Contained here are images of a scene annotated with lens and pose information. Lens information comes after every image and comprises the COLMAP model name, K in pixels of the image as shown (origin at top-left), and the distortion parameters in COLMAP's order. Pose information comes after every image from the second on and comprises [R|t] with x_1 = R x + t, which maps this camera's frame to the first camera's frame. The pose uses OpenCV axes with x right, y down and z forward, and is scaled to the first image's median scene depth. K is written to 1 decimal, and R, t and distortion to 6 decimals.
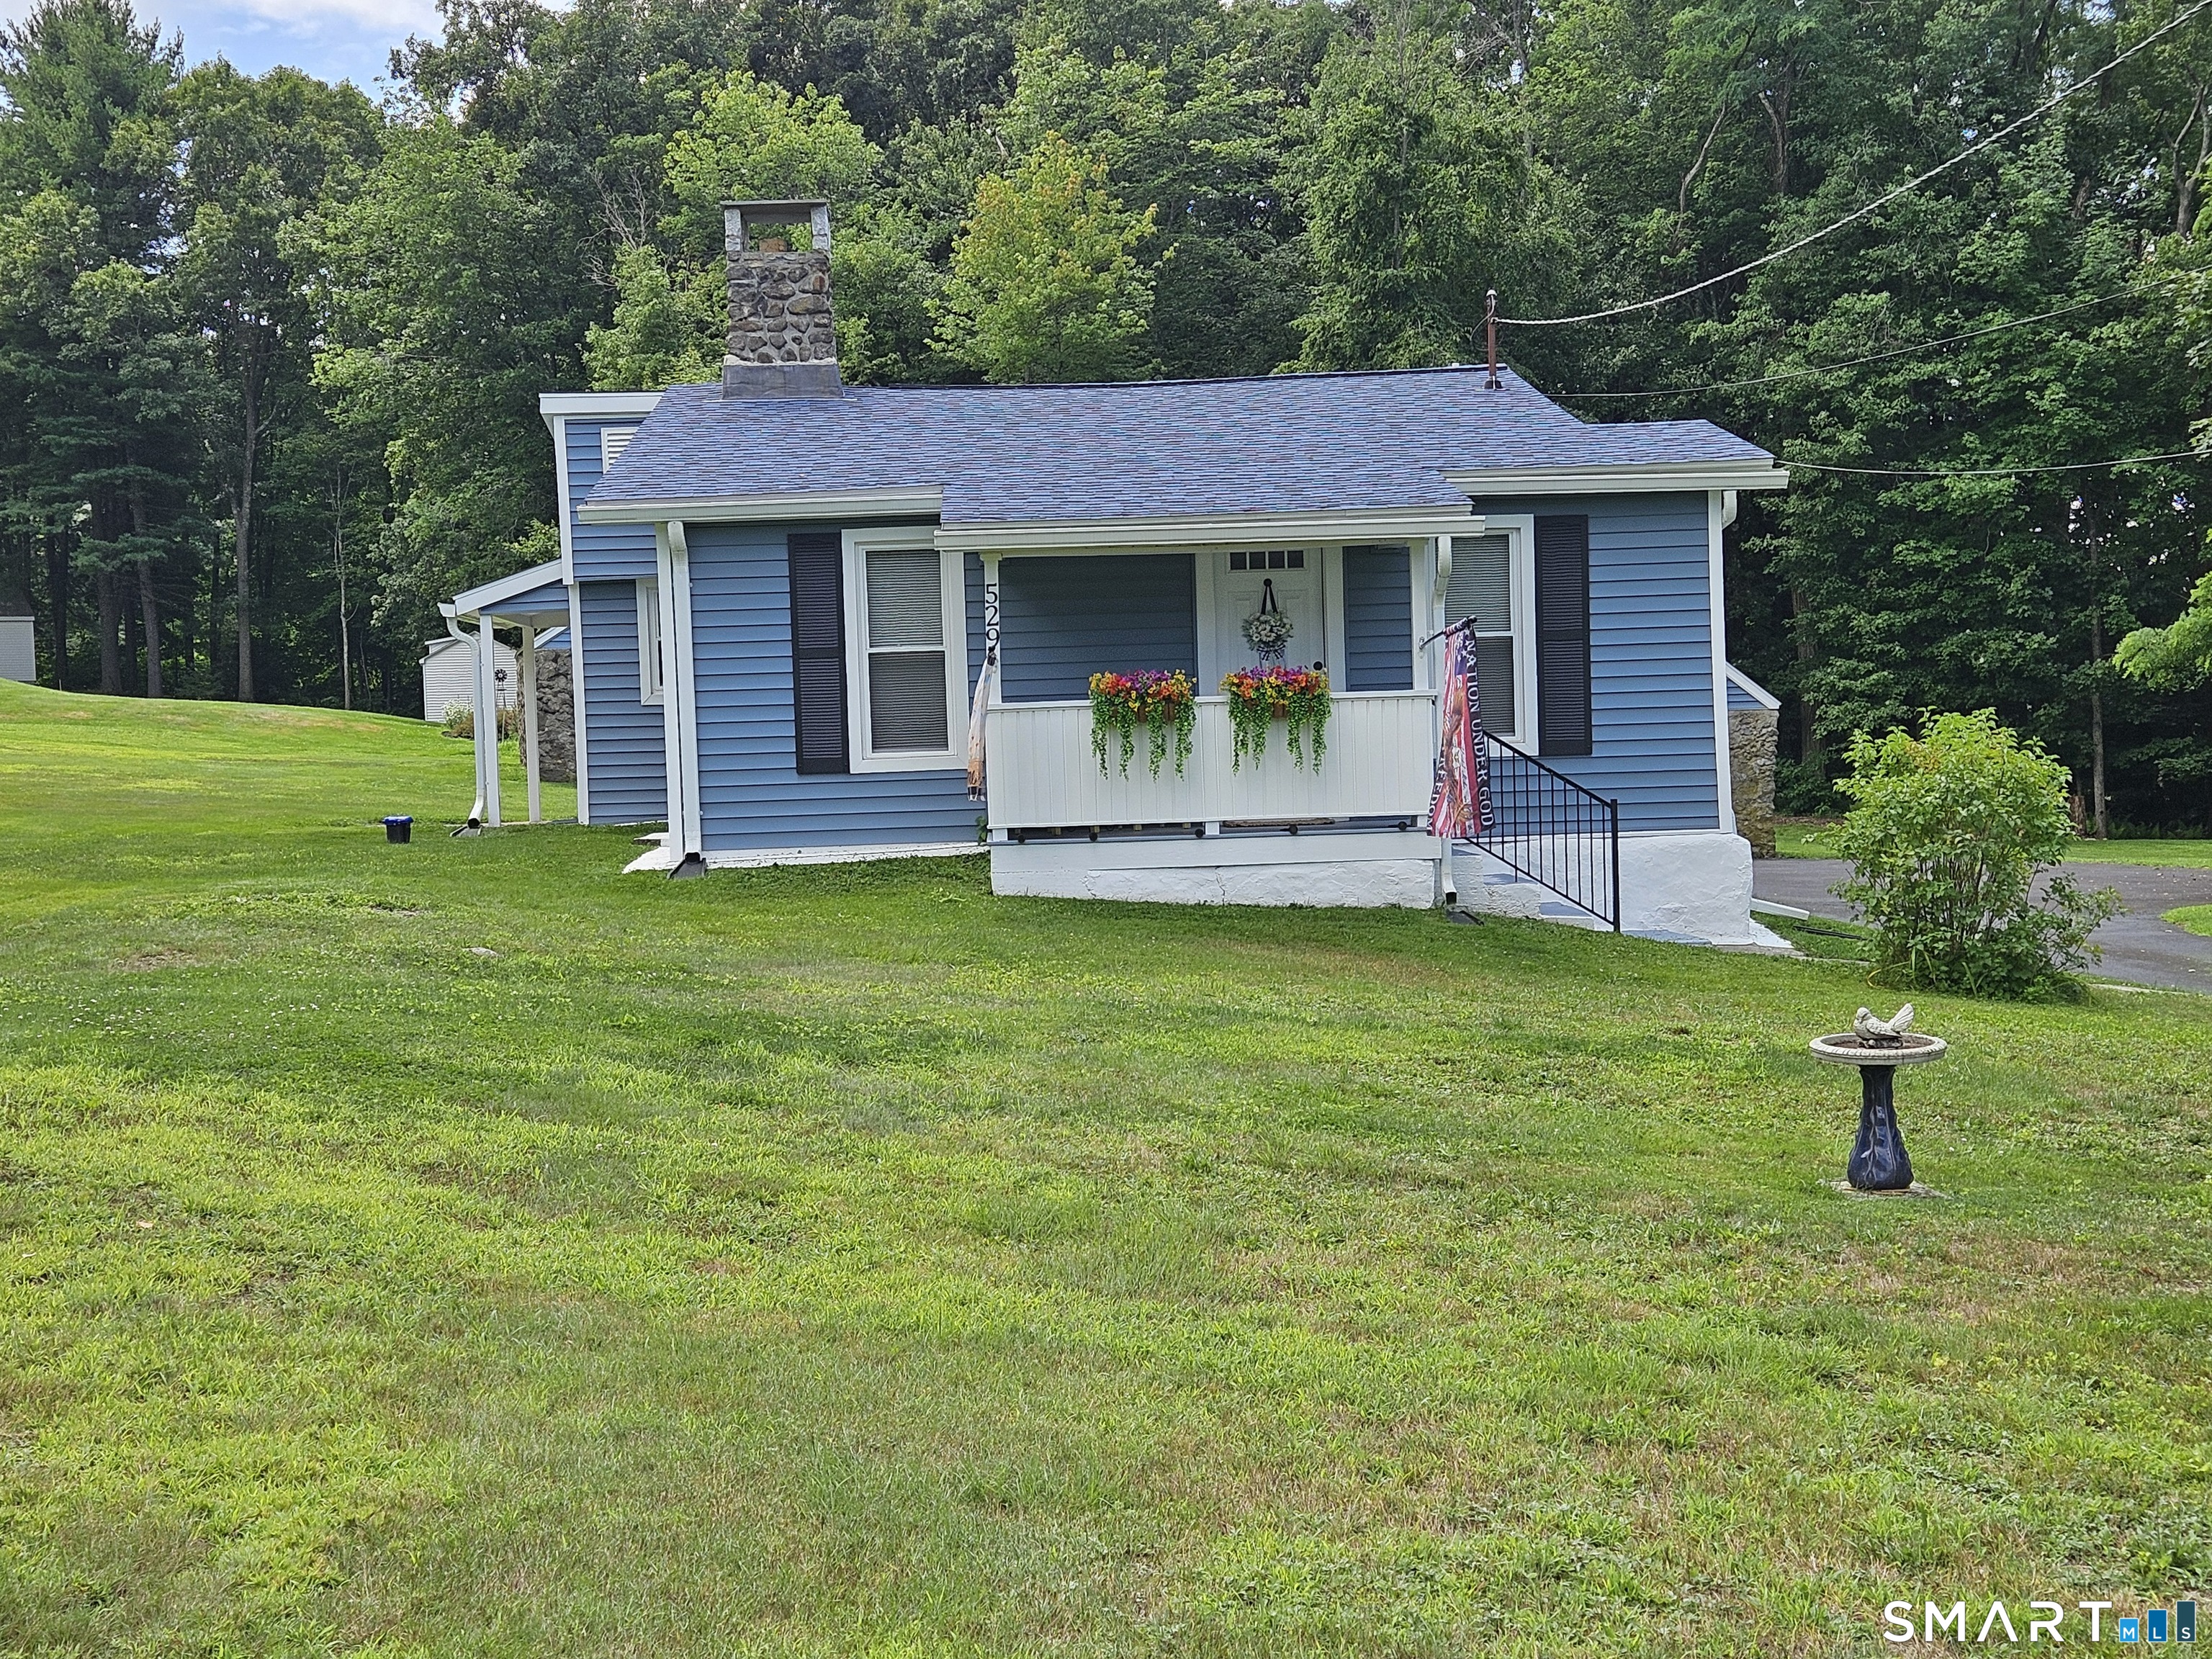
lens RADIAL K [[4087.5, 0, 1121.0], [0, 4087.5, 821.4], [0, 0, 1]] dist [0.288968, 0.000000]
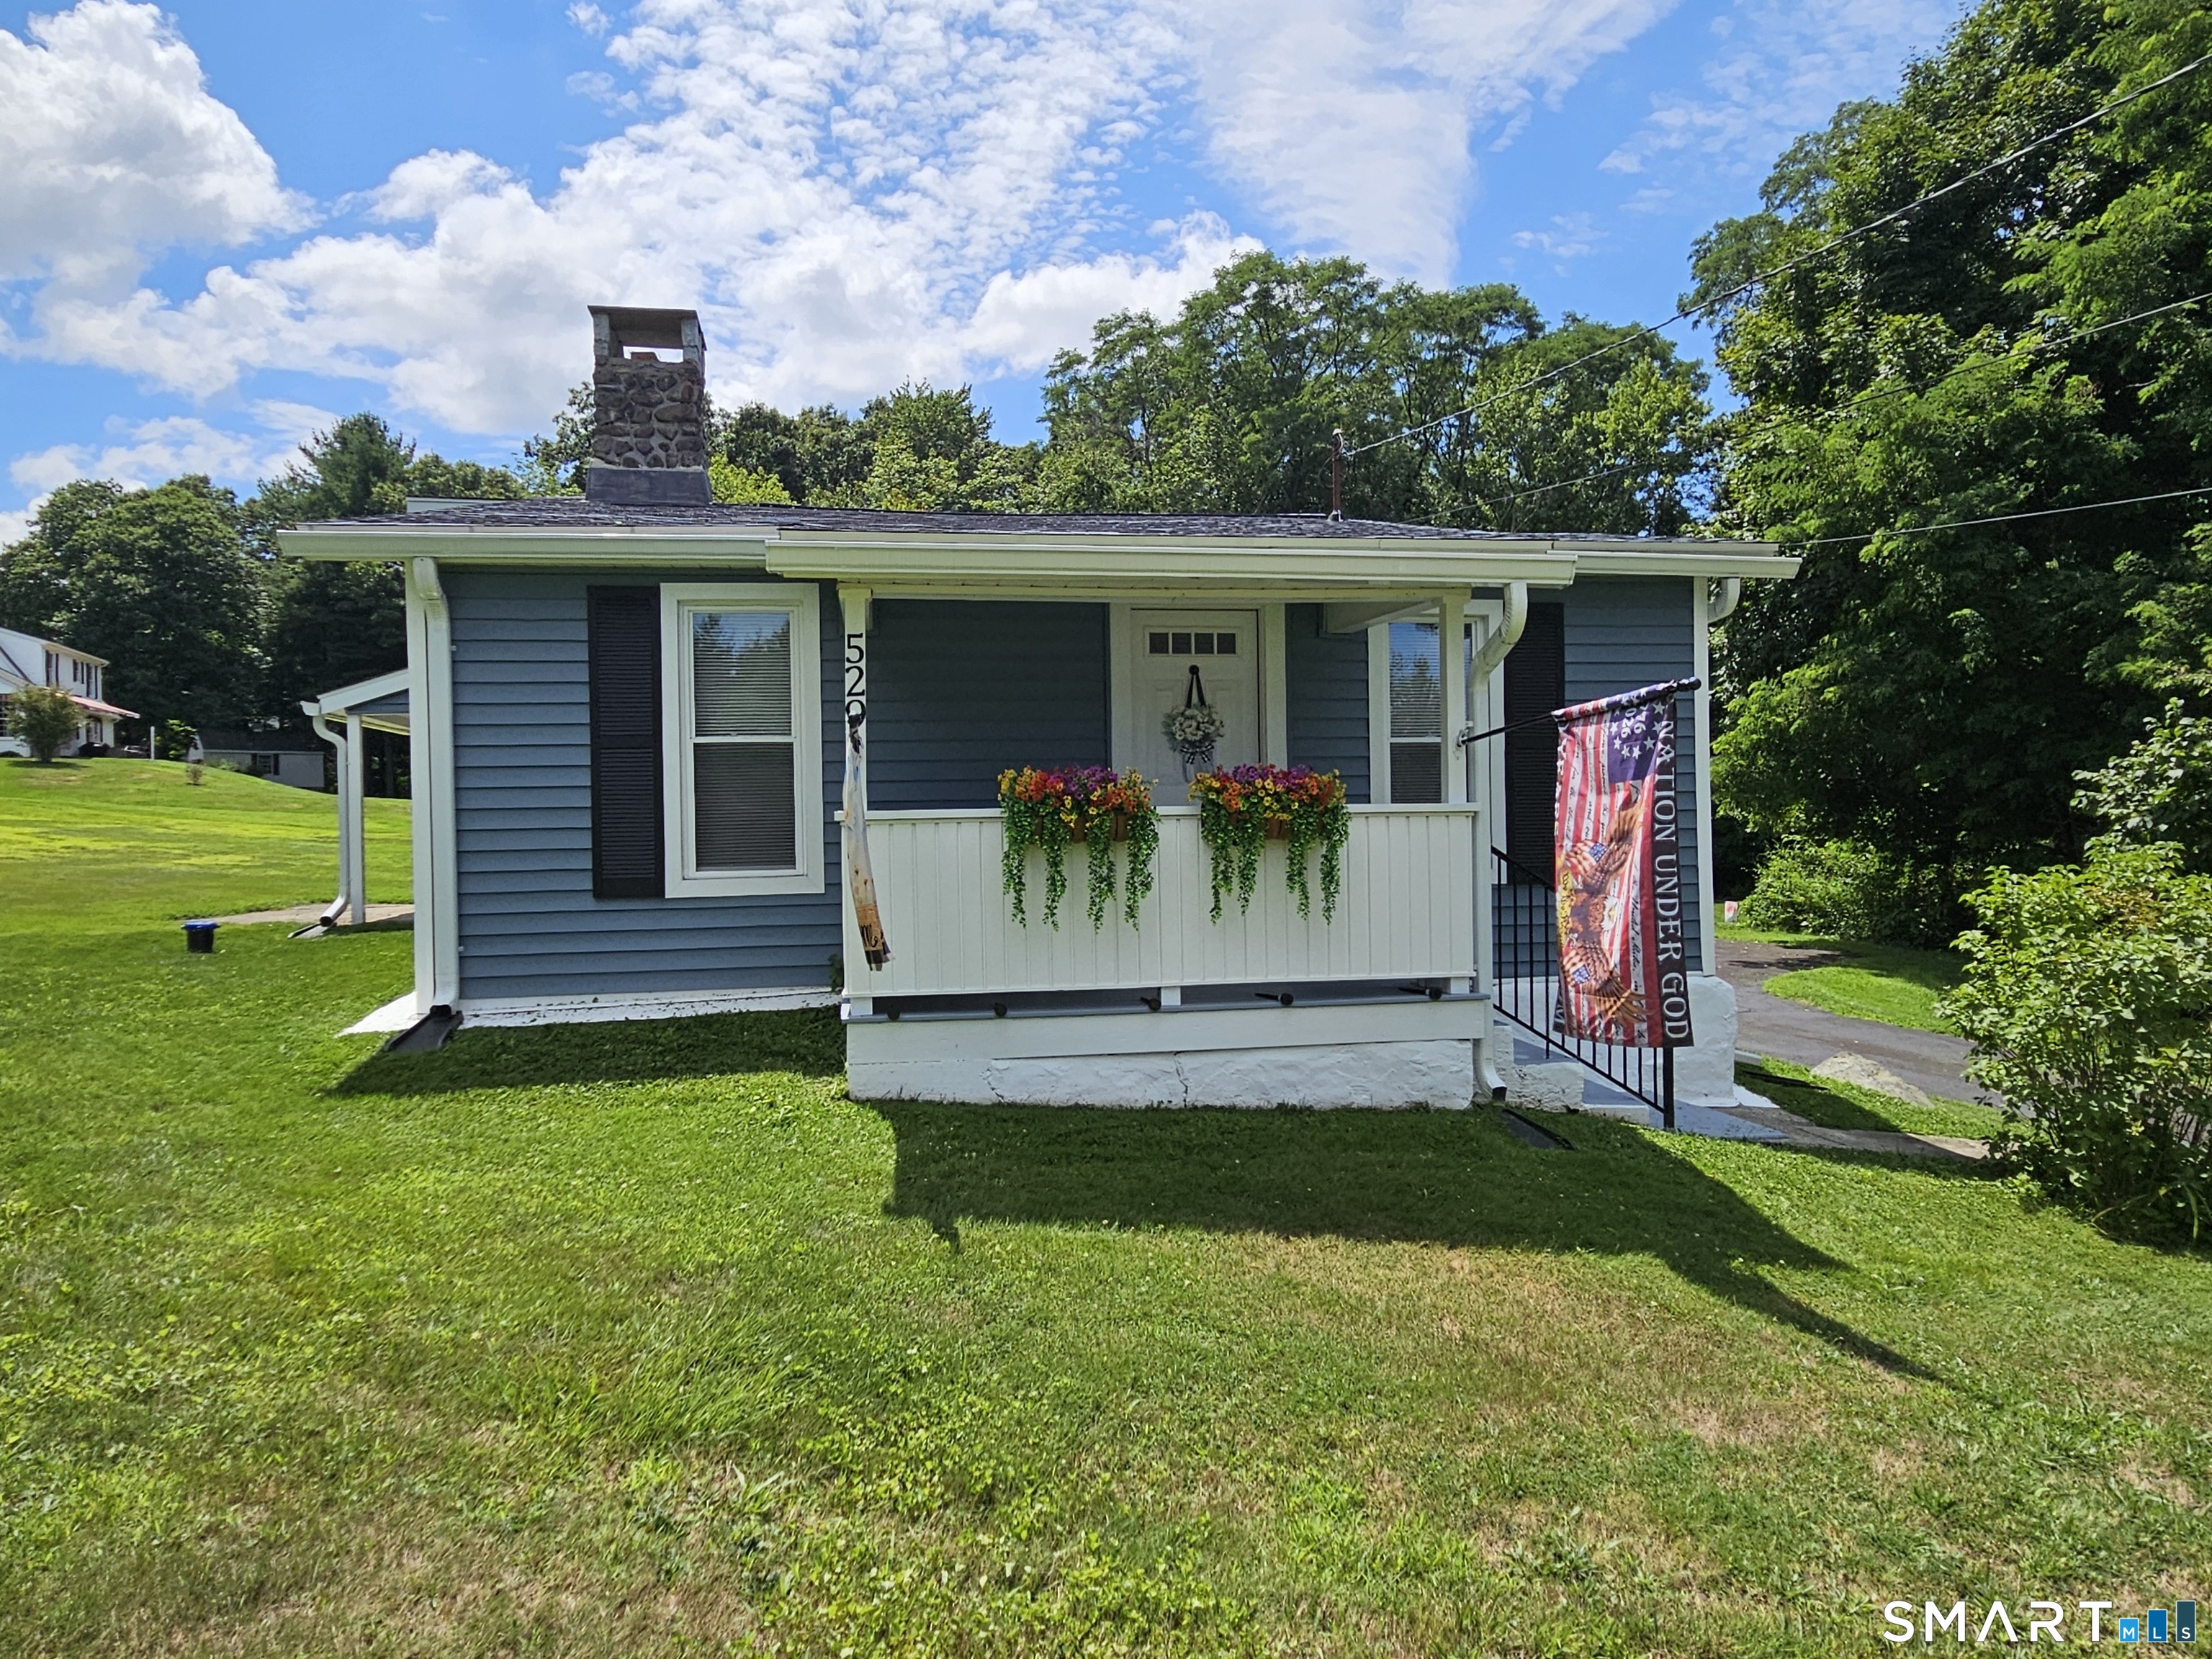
lens RADIAL K [[1691.8, 0, 1127.7], [0, 1691.8, 805.2], [0, 0, 1]] dist [0.099039, 0.004785]
pose [[0.991763, 0.017545, 0.126878, -0.020902], [-0.013597, 0.999398, -0.031921, -0.020385], [-0.127362, 0.029933, 0.991405, 0.676959]]
